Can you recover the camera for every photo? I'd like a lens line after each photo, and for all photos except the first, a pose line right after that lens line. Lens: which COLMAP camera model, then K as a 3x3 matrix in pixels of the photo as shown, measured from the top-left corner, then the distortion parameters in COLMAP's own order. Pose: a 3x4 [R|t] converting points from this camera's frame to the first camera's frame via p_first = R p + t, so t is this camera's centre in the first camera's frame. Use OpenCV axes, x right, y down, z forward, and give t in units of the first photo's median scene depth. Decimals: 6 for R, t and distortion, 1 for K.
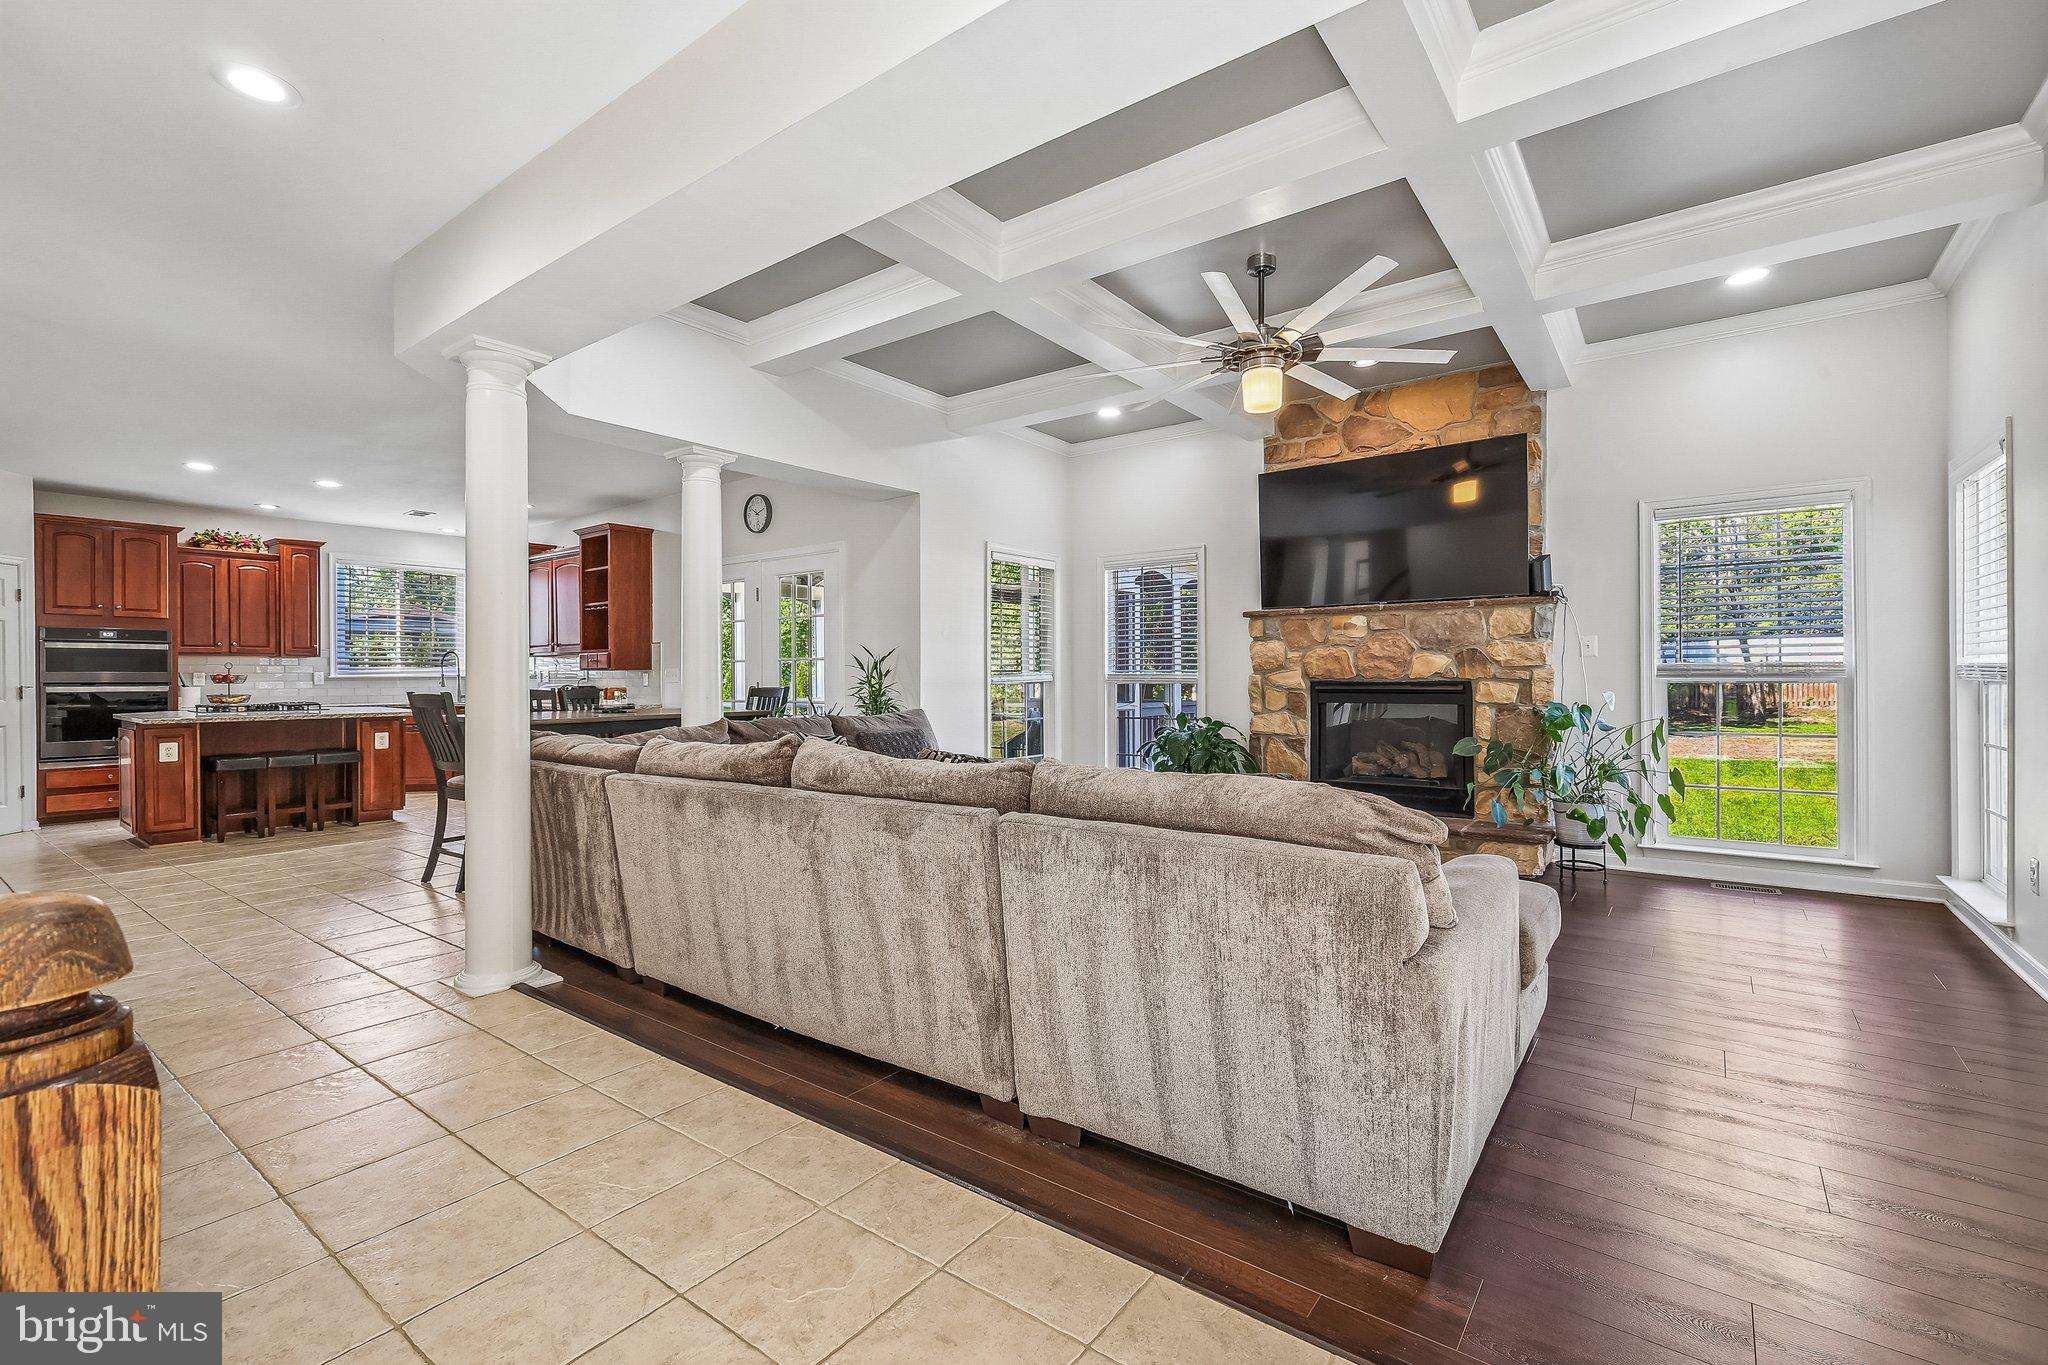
lens RADIAL K [[891.6, 0, 1025.8], [0, 891.6, 679.7], [0, 0, 1]] dist [0.003314, -0.001077]
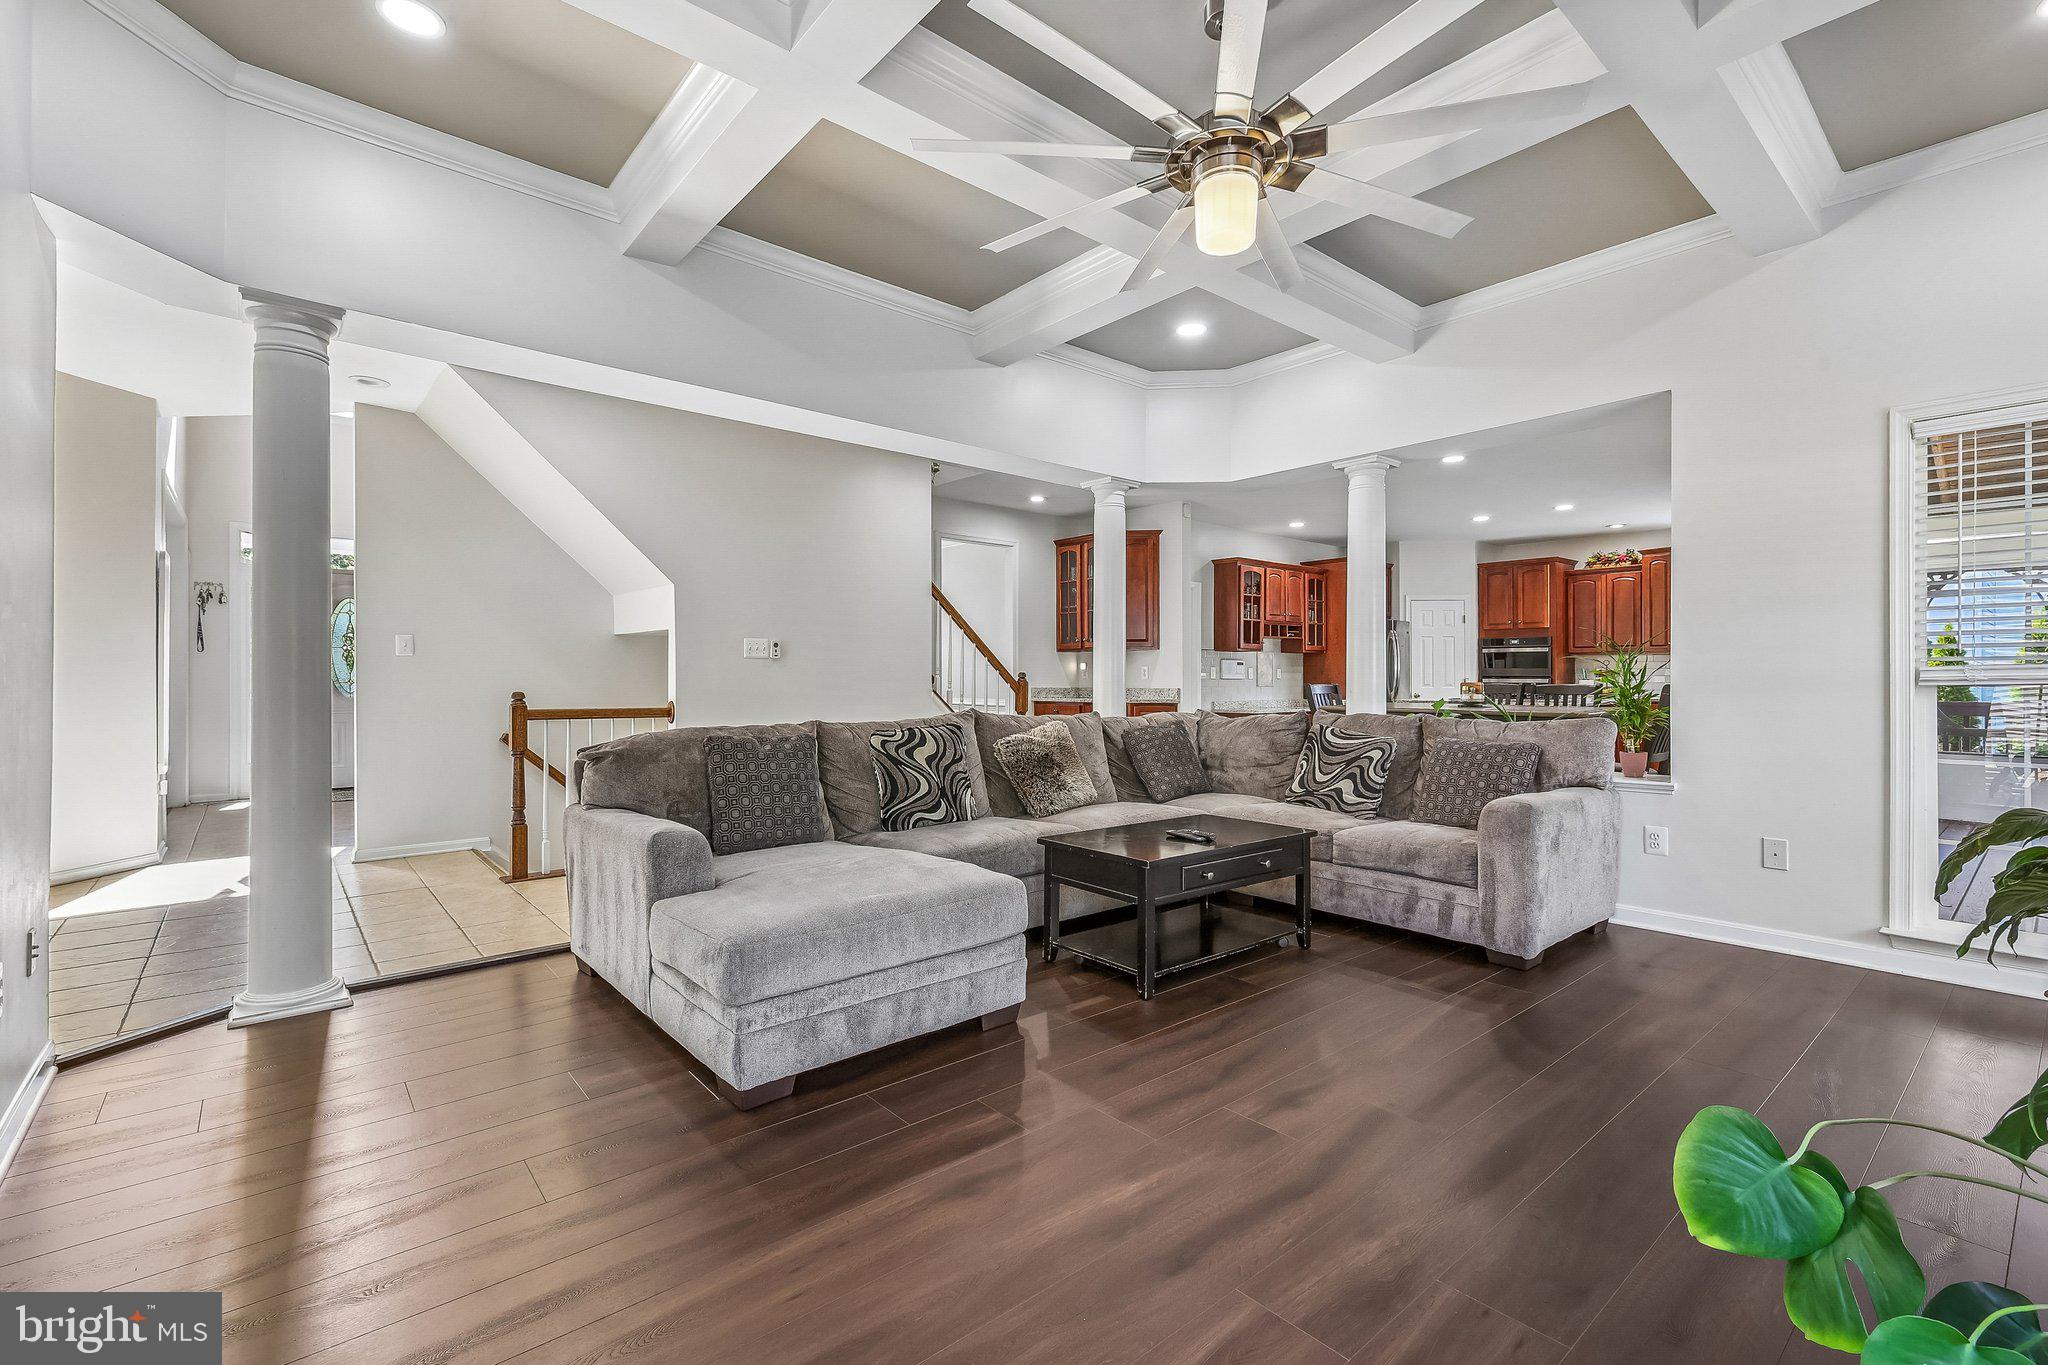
lens RADIAL K [[891.6, 0, 1023.4], [0, 891.6, 678.7], [0, 0, 1]] dist [0.003314, -0.001077]
pose [[-0.214695, 0.003339, -0.976675, 0.533154], [-0.001026, 0.999993, 0.003644, 0.003119], [0.976681, 0.001784, -0.214690, 0.566668]]
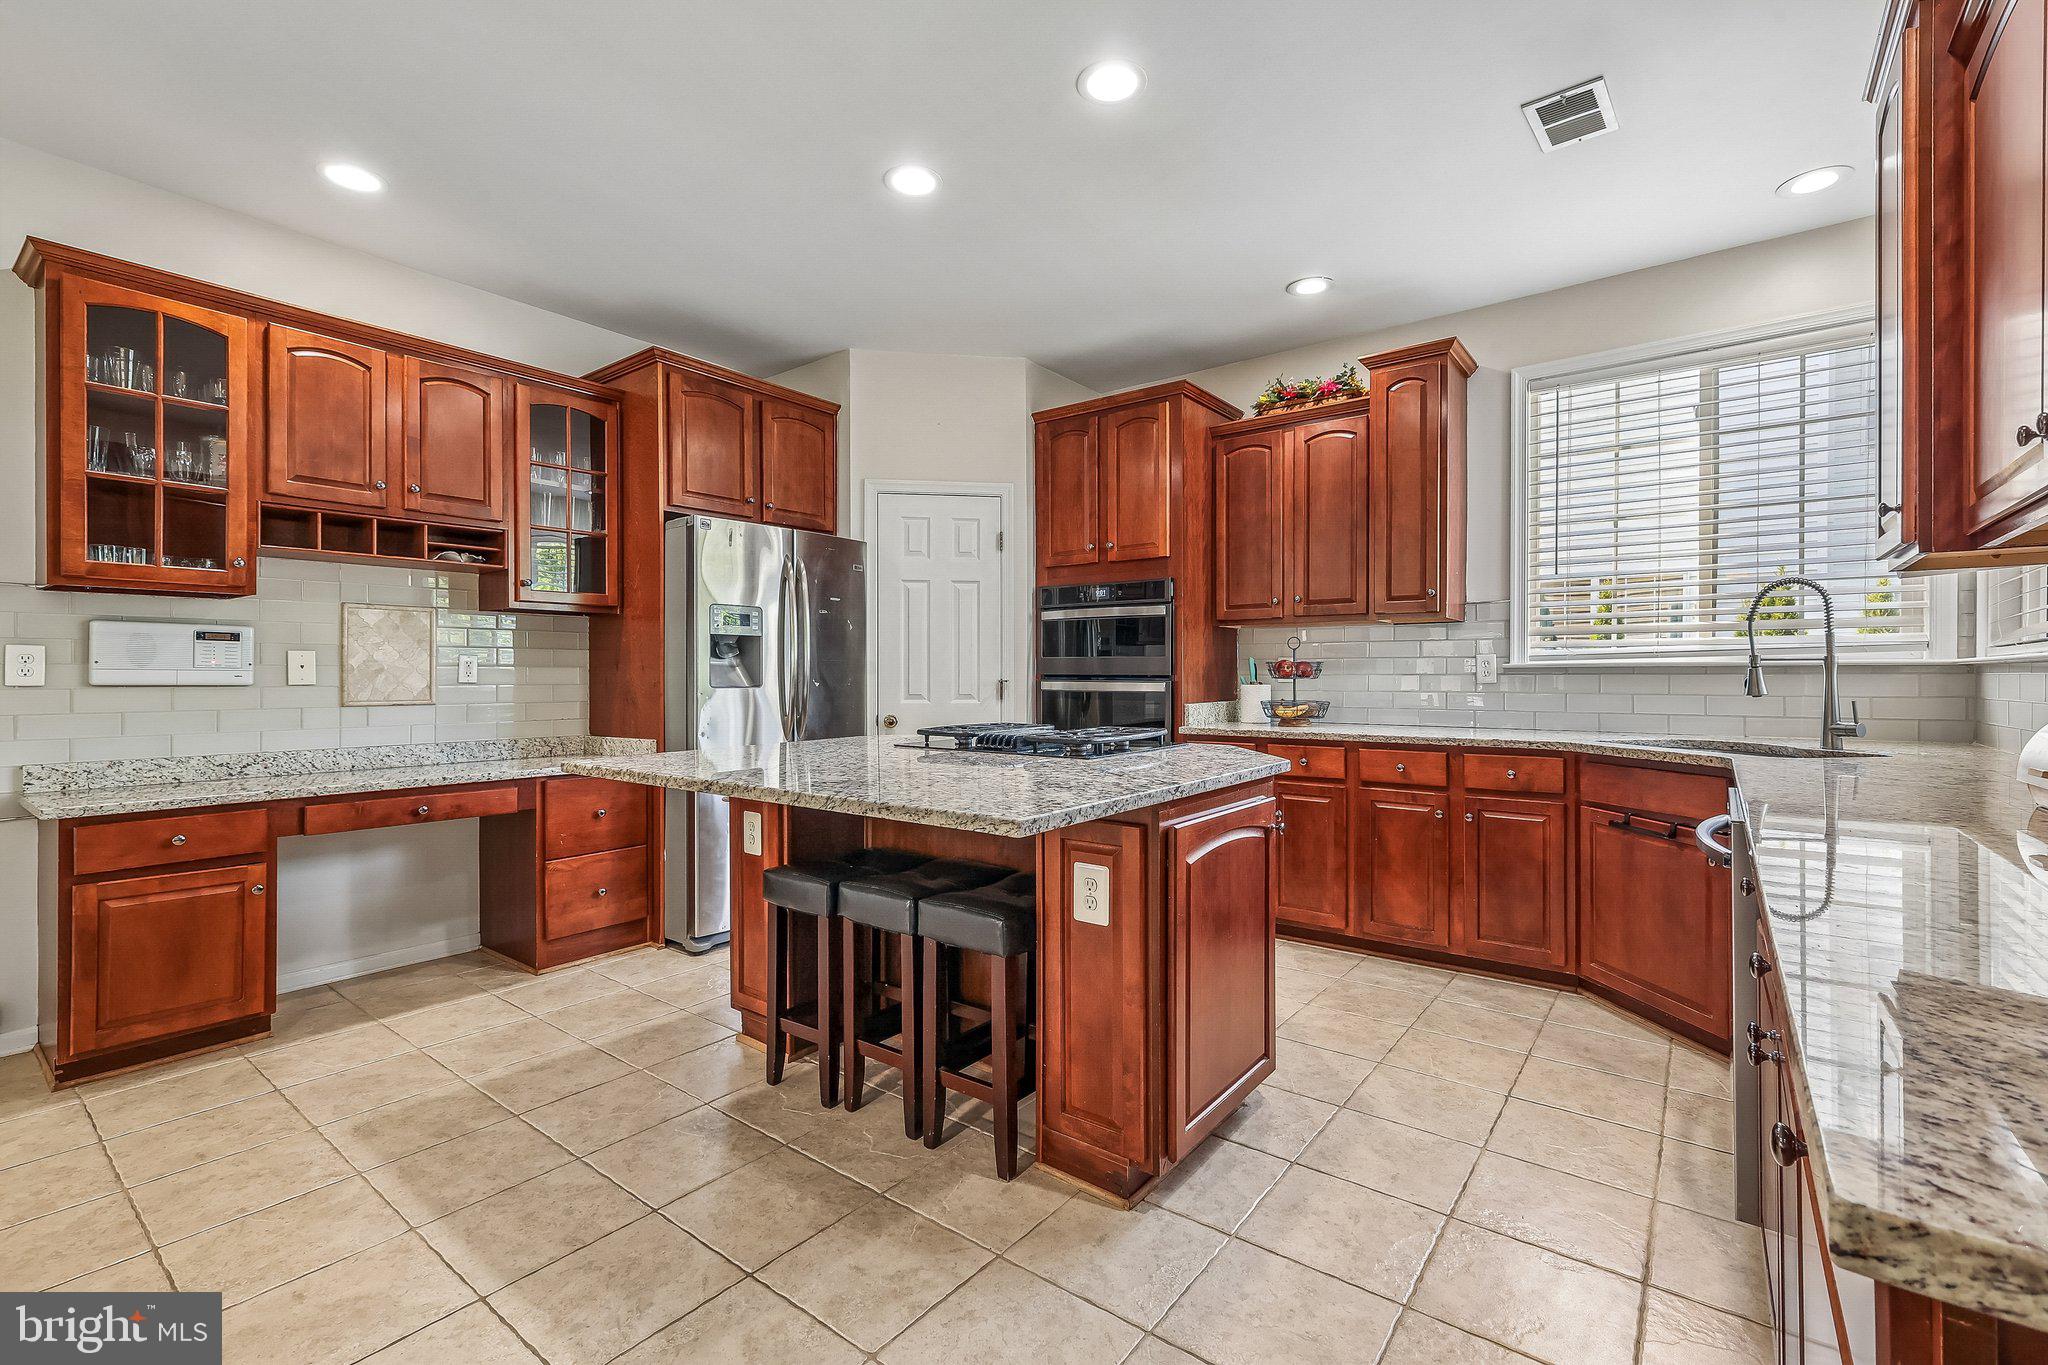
lens RADIAL K [[891.6, 0, 1036.1], [0, 891.6, 680.9], [0, 0, 1]] dist [0.003314, -0.001077]
pose [[-0.006598, 0.011500, -0.999912, -0.456711], [-0.003857, 0.999926, 0.011525, 0.000169], [0.999971, 0.003932, -0.006553, 0.997880]]
